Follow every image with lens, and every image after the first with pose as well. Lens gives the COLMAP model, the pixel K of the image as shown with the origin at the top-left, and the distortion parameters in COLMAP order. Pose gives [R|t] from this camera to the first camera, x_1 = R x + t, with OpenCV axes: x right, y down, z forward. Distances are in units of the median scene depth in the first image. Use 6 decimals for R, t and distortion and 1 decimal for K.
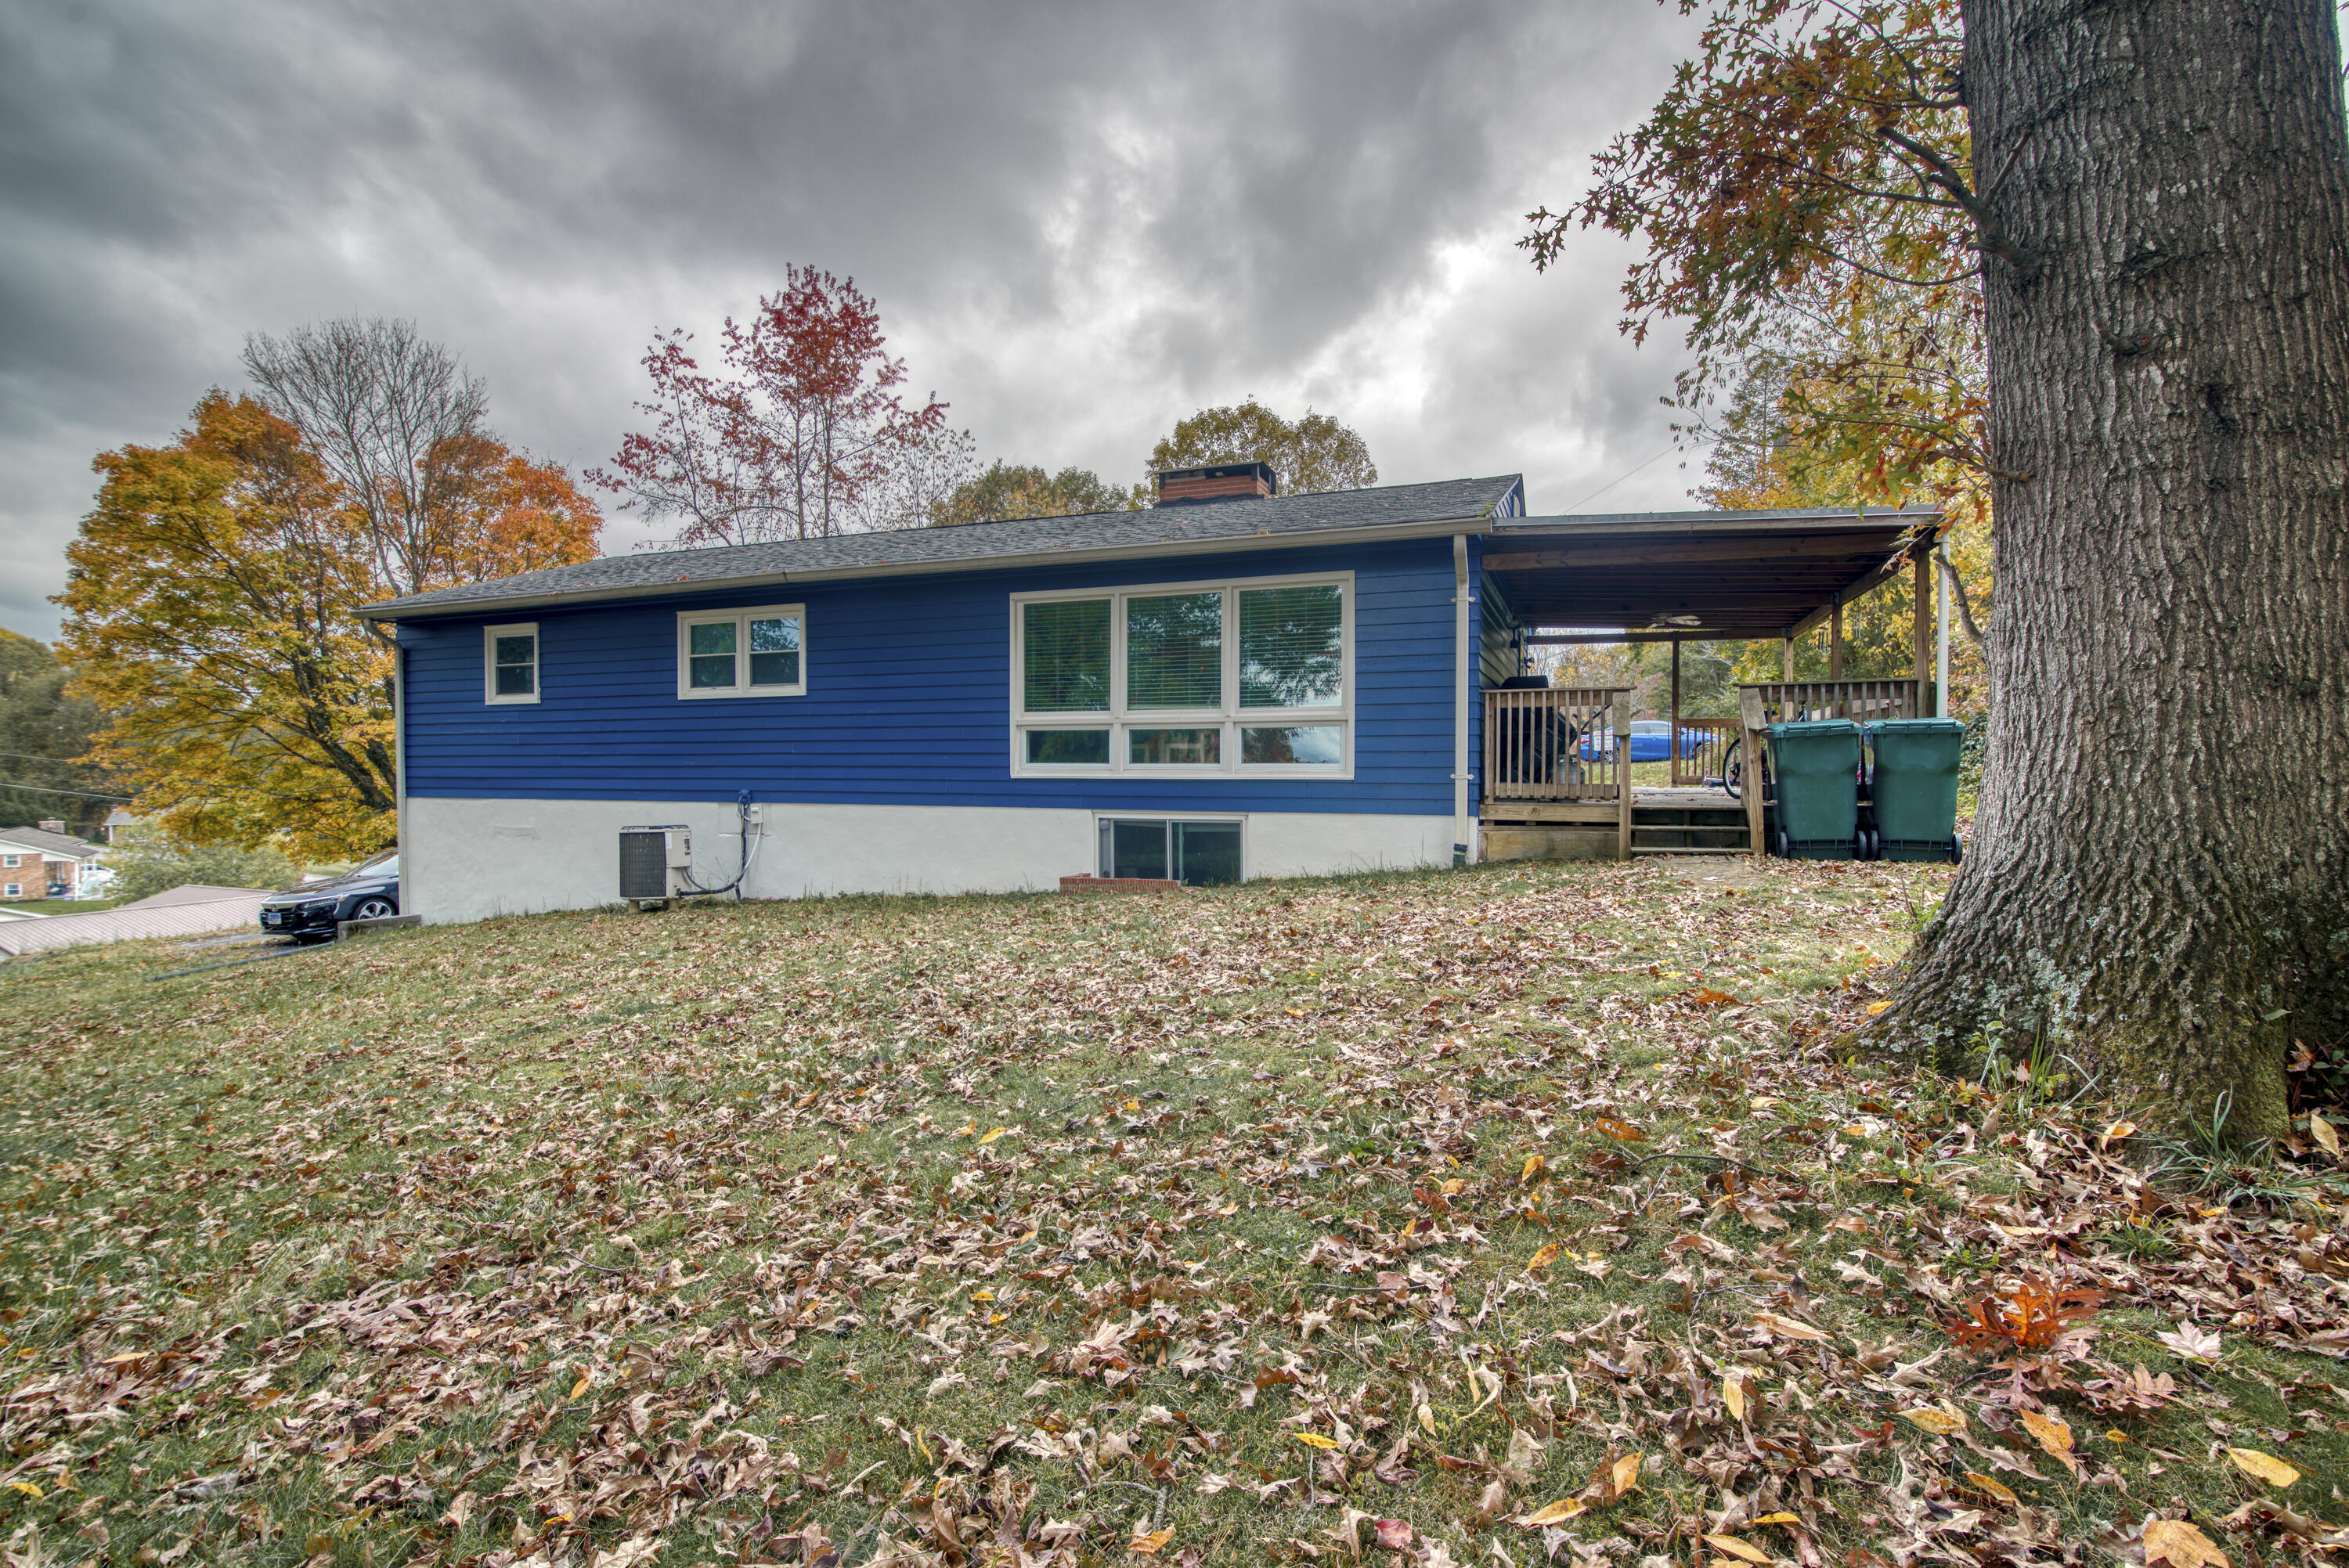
lens RADIAL K [[1106.5, 0, 1195.2], [0, 1106.5, 790.6], [0, 0, 1]] dist [-0.015364, 0.001199]
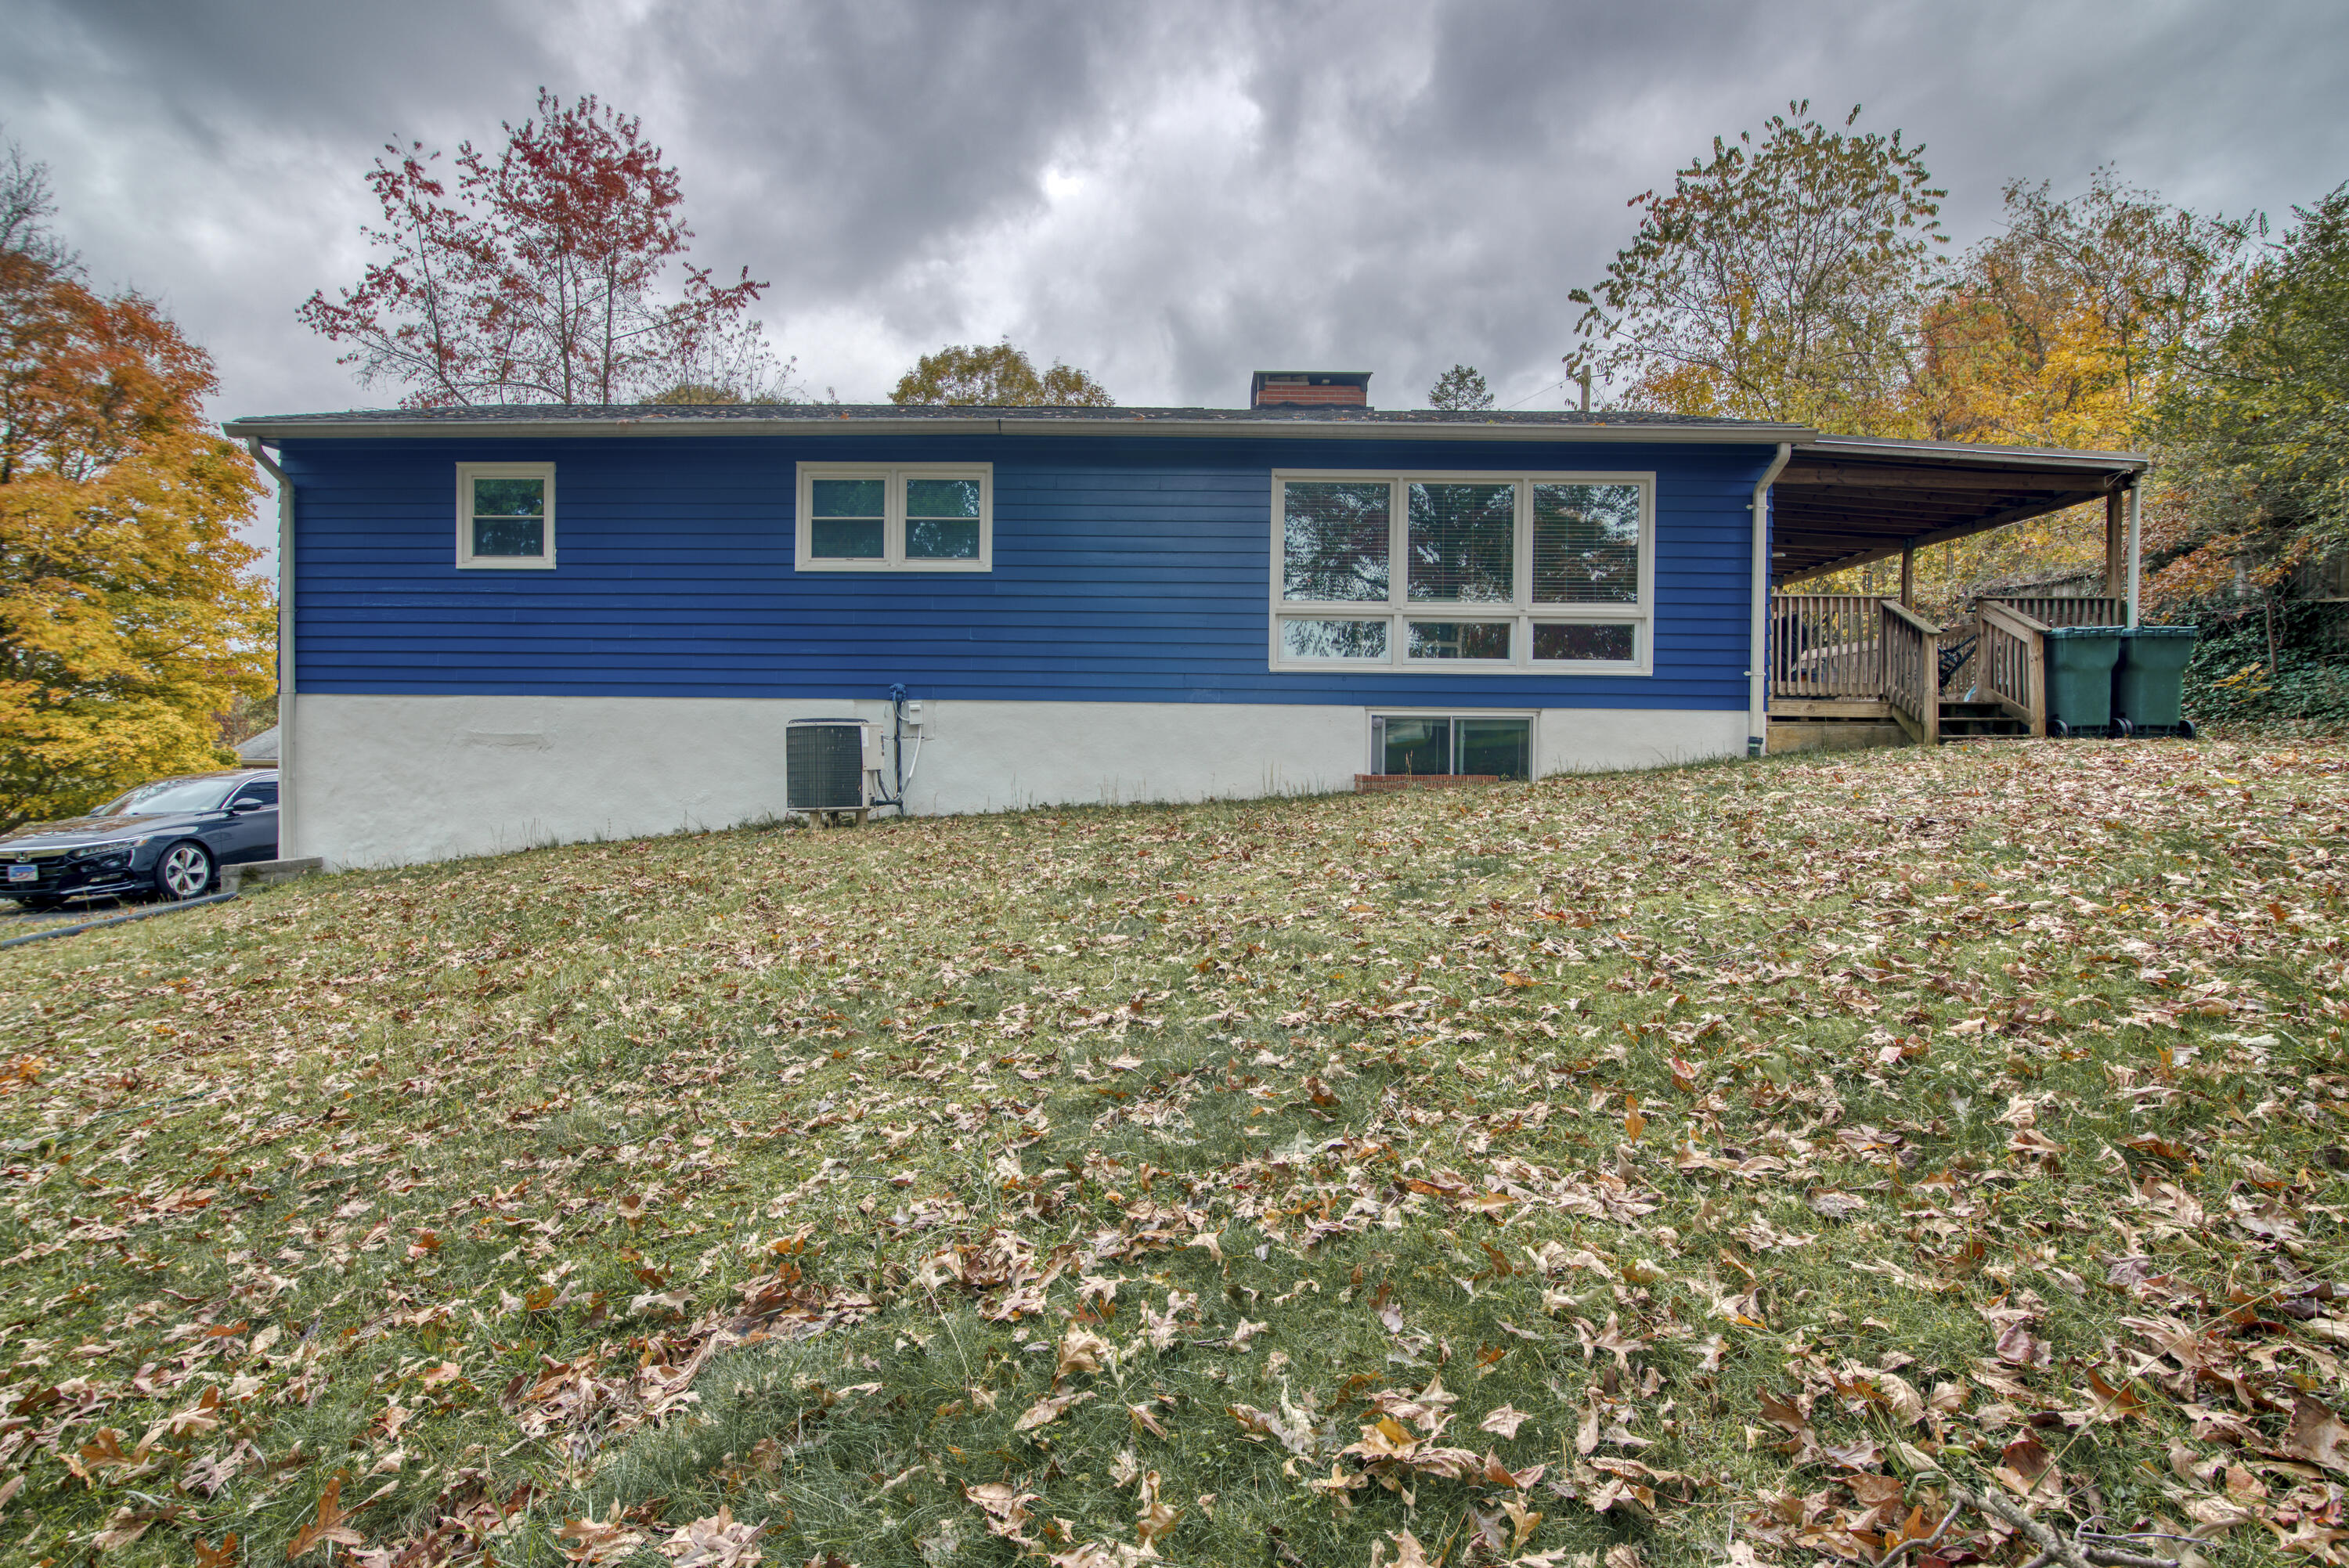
lens RADIAL K [[1106.5, 0, 1181.2], [0, 1106.5, 781.2], [0, 0, 1]] dist [-0.015364, 0.001199]
pose [[0.938555, -0.000785, 0.345130, -0.528467], [-0.003318, 0.999931, 0.011296, 0.066391], [-0.345115, -0.011747, 0.938487, 0.159456]]
